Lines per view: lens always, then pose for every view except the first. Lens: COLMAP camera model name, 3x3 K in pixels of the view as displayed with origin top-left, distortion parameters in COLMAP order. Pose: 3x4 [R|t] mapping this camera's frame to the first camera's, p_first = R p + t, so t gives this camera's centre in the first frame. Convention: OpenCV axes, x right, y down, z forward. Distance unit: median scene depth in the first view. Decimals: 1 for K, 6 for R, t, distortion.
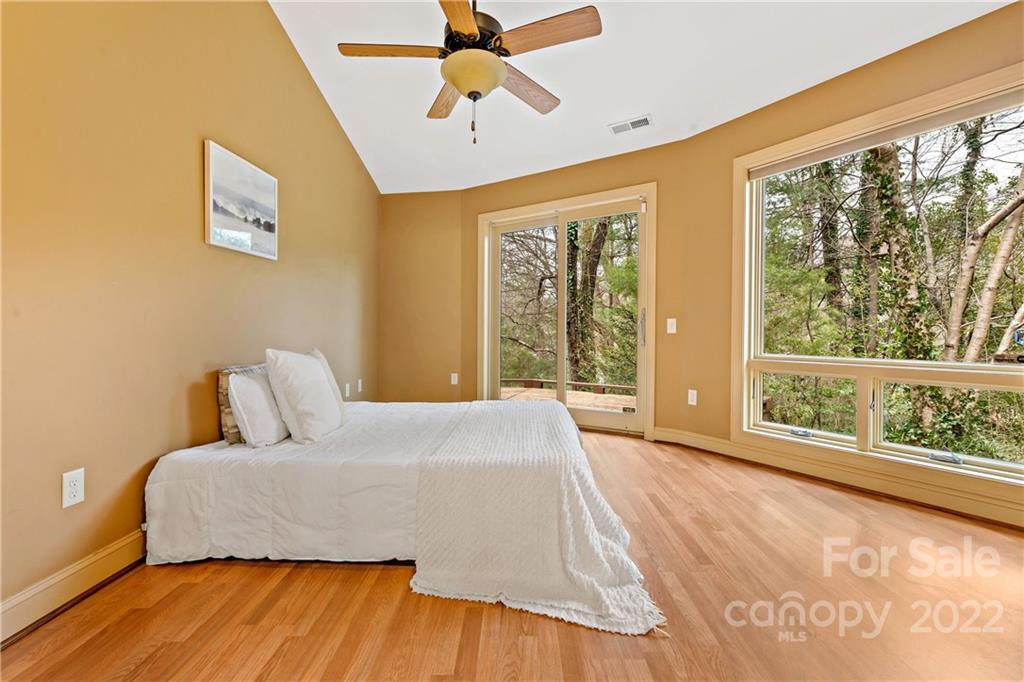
lens RADIAL K [[415.8, 0, 515.1], [0, 415.8, 328.2], [0, 0, 1]] dist [0.007651, -0.000274]
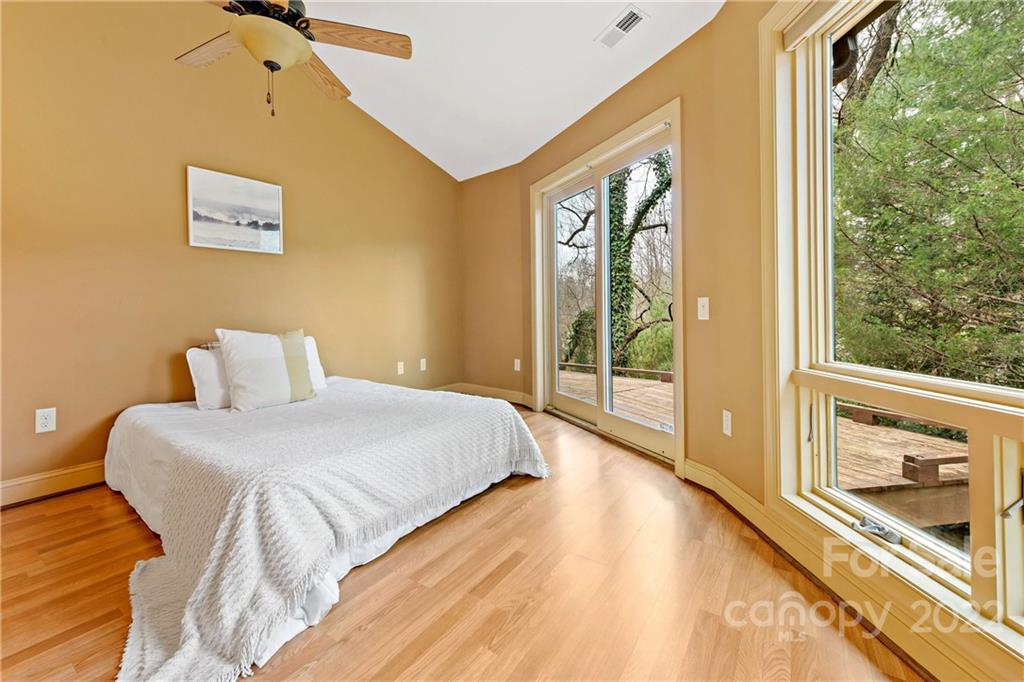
lens RADIAL K [[414.6, 0, 514.5], [0, 414.6, 303.1], [0, 0, 1]] dist [0.004058, 0.000111]
pose [[0.835381, -0.008607, -0.549604, 0.739129], [-0.000013, 0.999877, -0.015678, -0.005710], [0.549671, 0.013105, 0.835278, 0.442360]]
